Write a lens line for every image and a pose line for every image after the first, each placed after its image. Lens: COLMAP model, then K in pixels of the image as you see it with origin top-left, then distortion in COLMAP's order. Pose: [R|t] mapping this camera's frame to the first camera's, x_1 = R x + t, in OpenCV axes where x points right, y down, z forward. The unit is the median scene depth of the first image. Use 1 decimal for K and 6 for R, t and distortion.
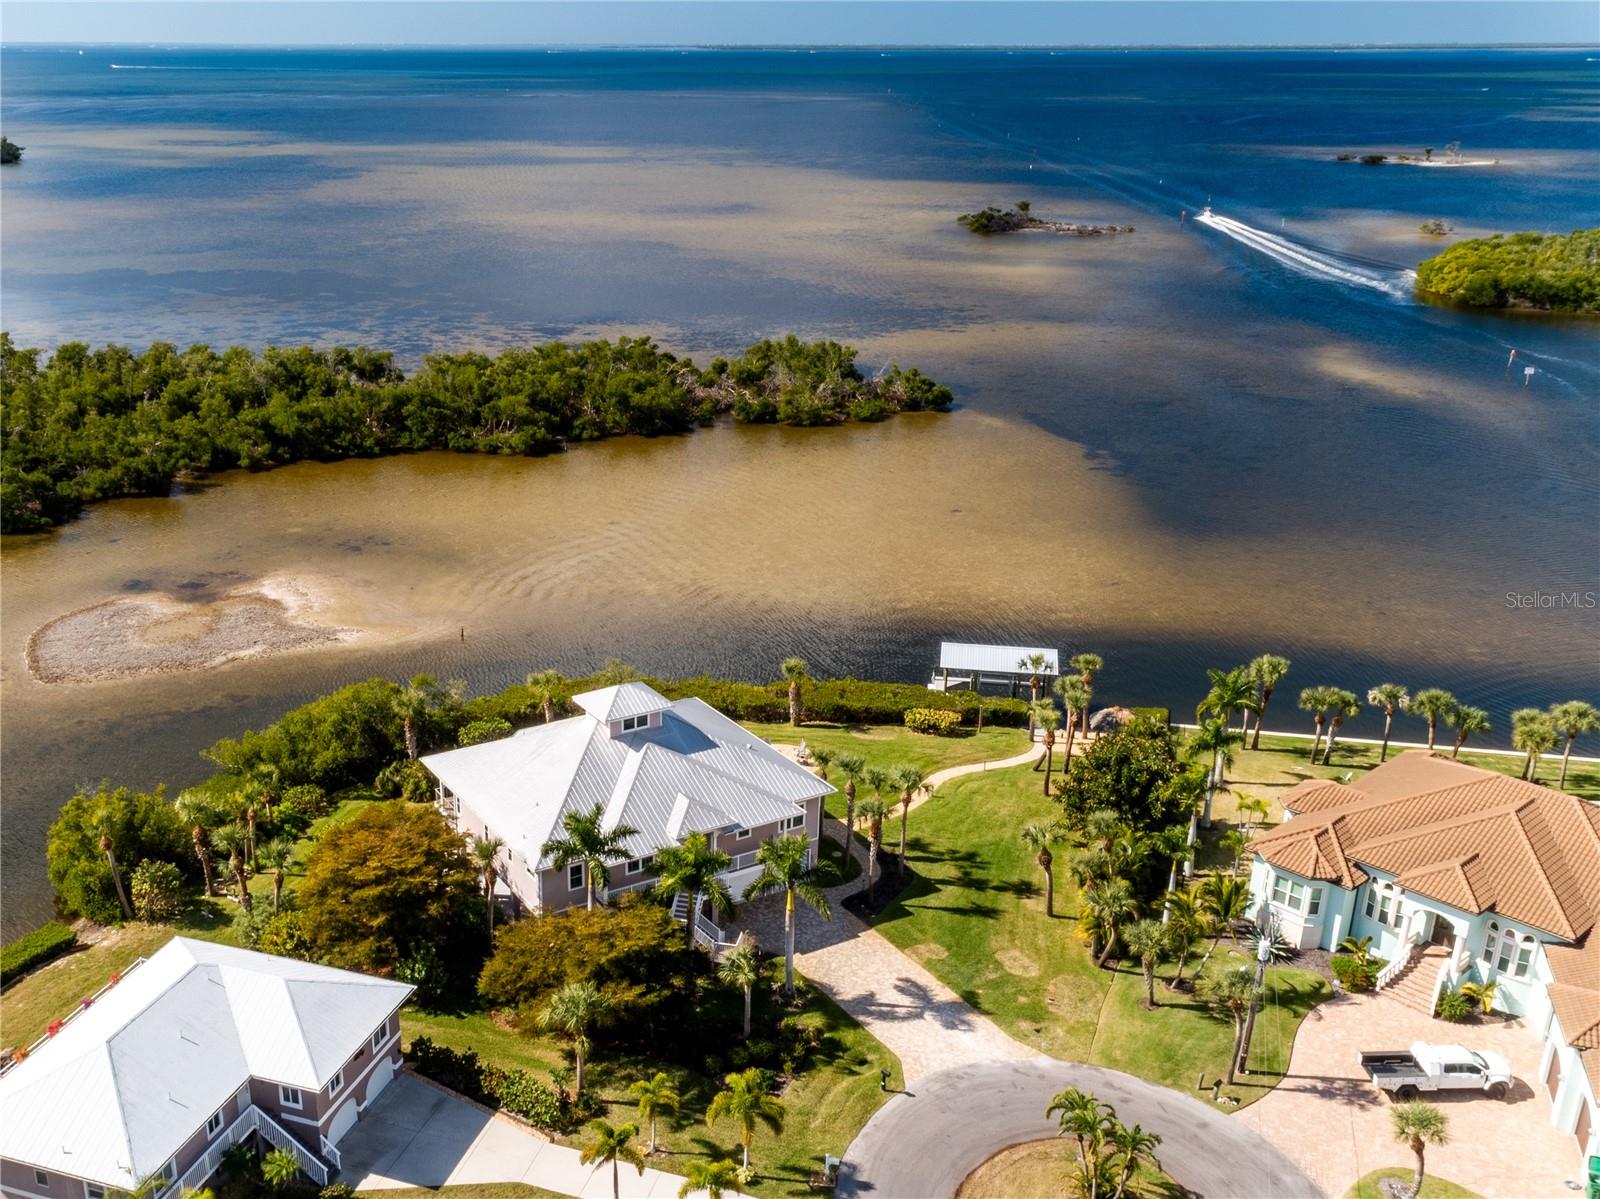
lens RADIAL K [[1555.8, 0, 665.3], [0, 1555.8, 713.3], [0, 0, 1]] dist [0.011071, 0.016565]
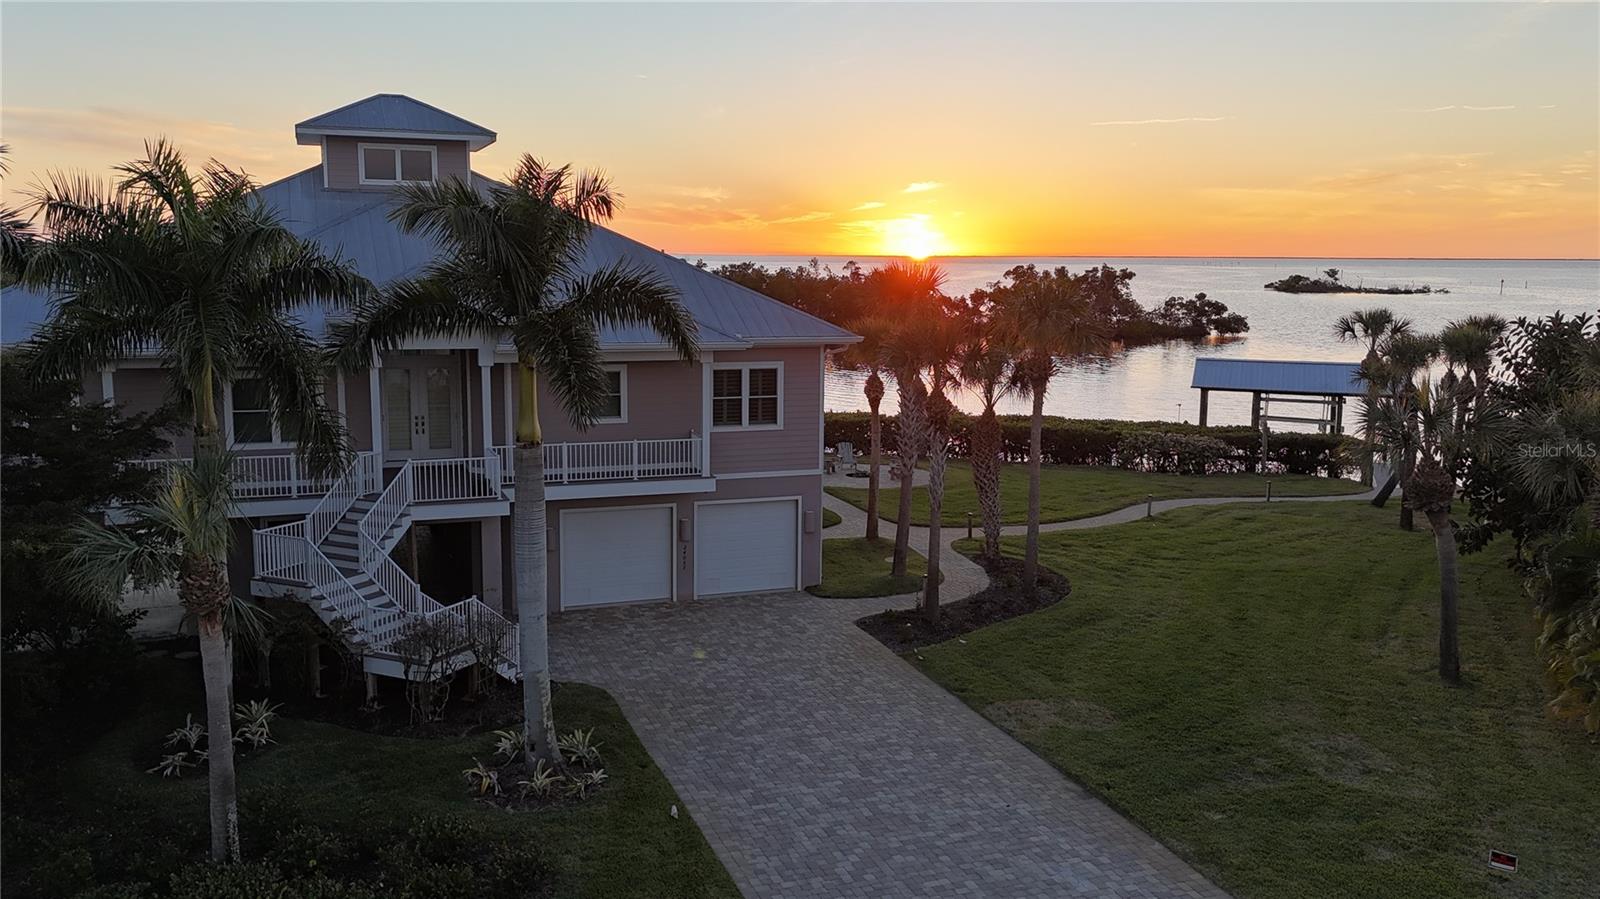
lens RADIAL K [[1325.5, 0, 800.0], [0, 1325.5, 449.5], [0, 0, 1]] dist [0.107141, -0.172306]
pose [[0.986557, 0.032589, -0.160133, 0.161065], [-0.072658, 0.965203, -0.251206, 0.176438], [0.146374, 0.259464, 0.954596, 0.725745]]
